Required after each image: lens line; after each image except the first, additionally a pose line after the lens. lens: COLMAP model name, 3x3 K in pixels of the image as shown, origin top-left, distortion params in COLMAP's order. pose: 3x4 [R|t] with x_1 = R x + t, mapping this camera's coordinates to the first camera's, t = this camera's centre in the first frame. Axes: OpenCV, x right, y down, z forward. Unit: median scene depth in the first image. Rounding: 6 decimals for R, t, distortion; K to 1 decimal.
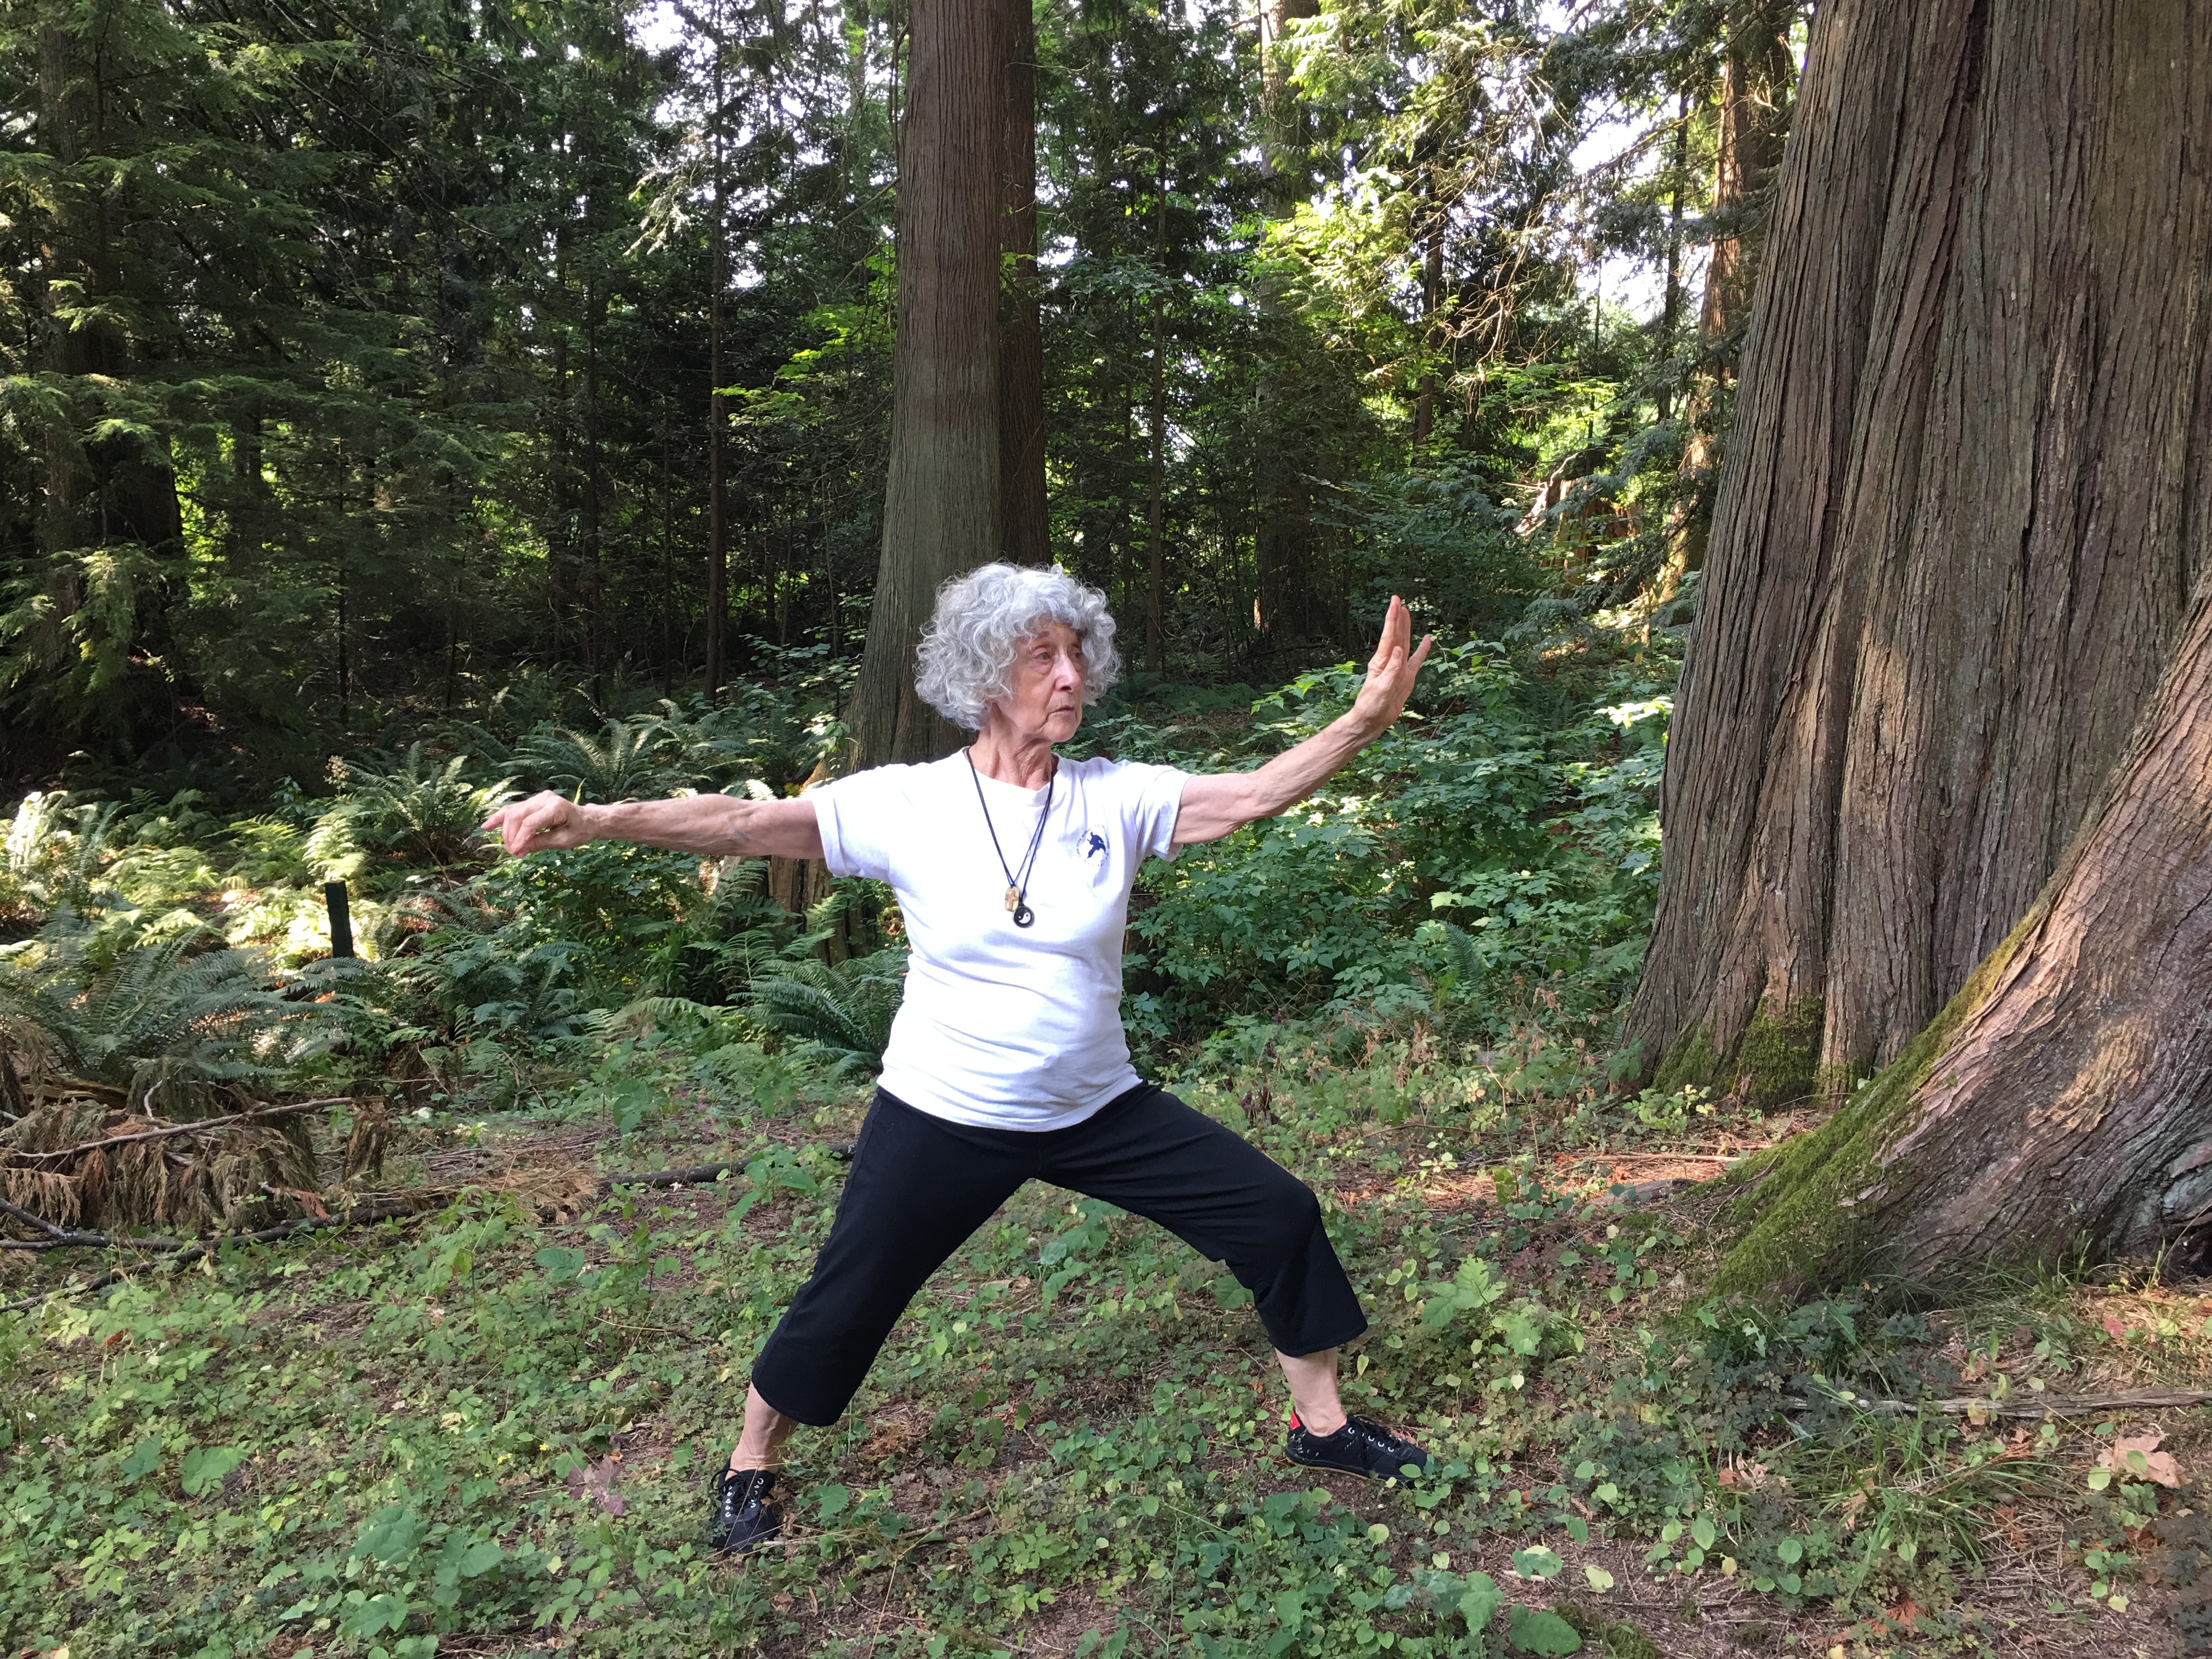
lens RADIAL K [[1878.4, 0, 1104.1], [0, 1878.4, 821.6], [0, 0, 1]] dist [0.070298, -0.095037]
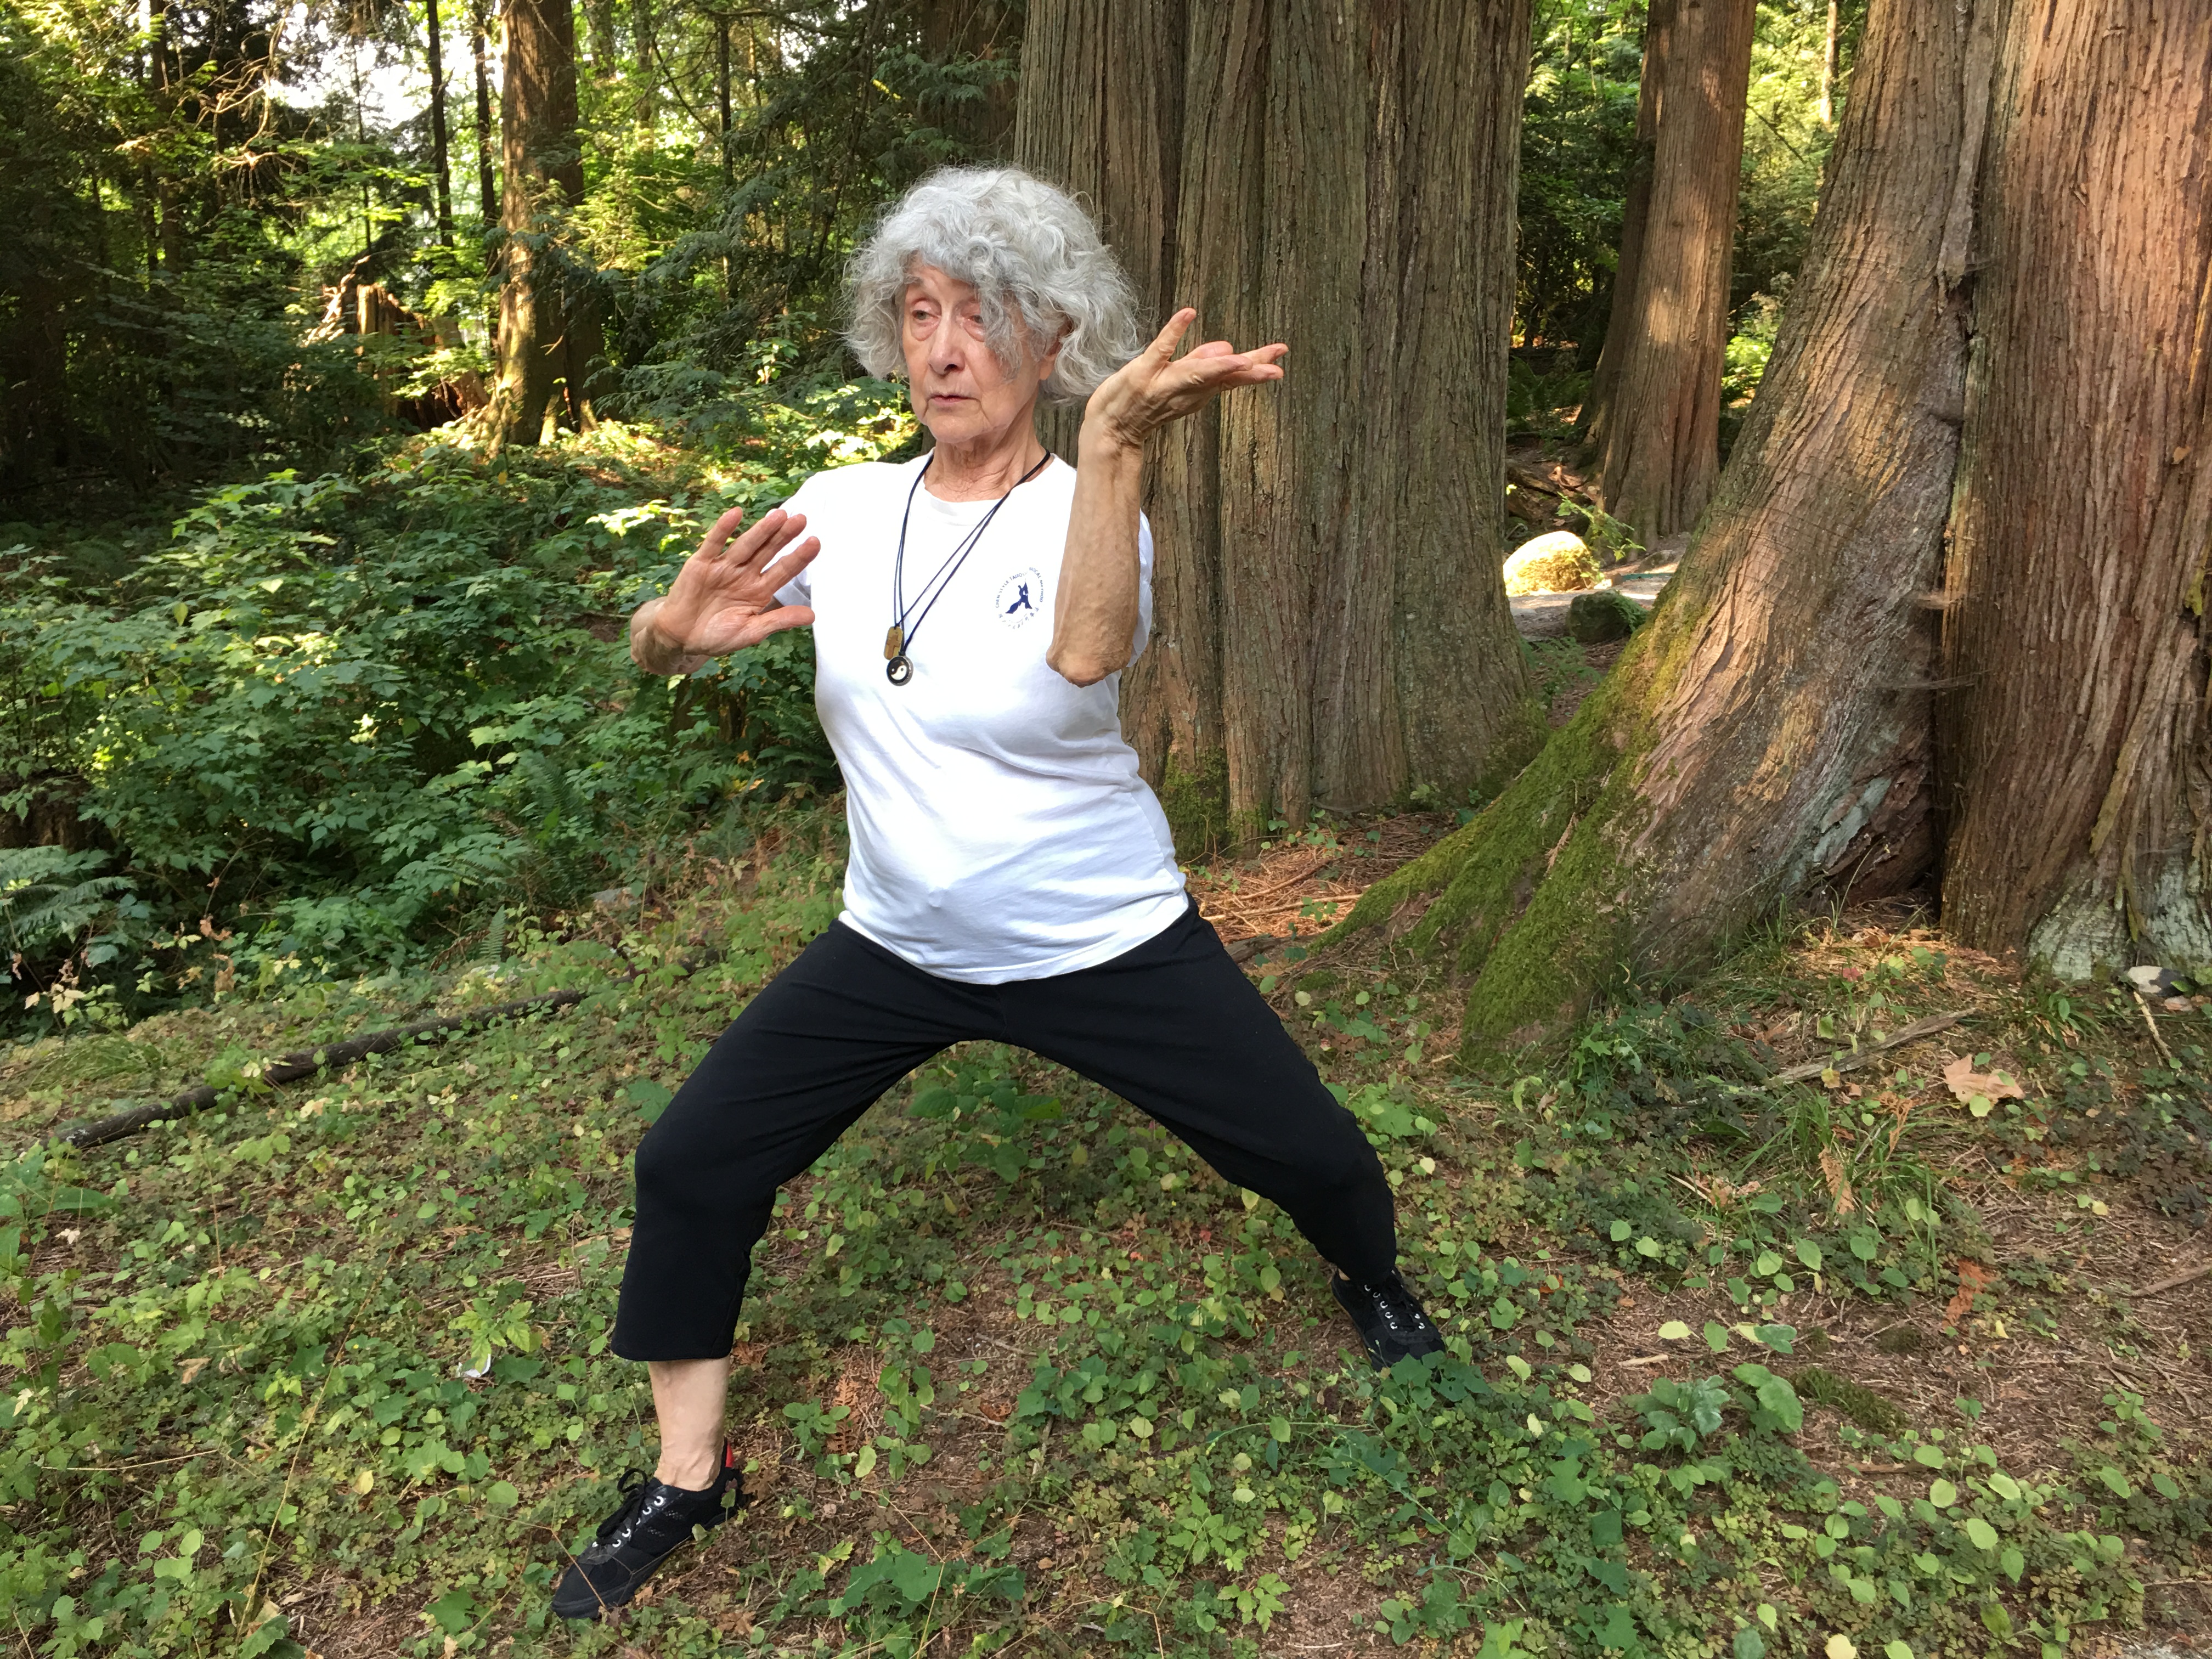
lens RADIAL K [[1878.4, 0, 1099.8], [0, 1878.4, 821.5], [0, 0, 1]] dist [0.070298, -0.095037]
pose [[0.796365, -0.139442, 0.588523, -0.126474], [0.089499, 0.989516, 0.113345, 0.007287], [-0.598158, -0.037591, 0.800496, 0.124296]]
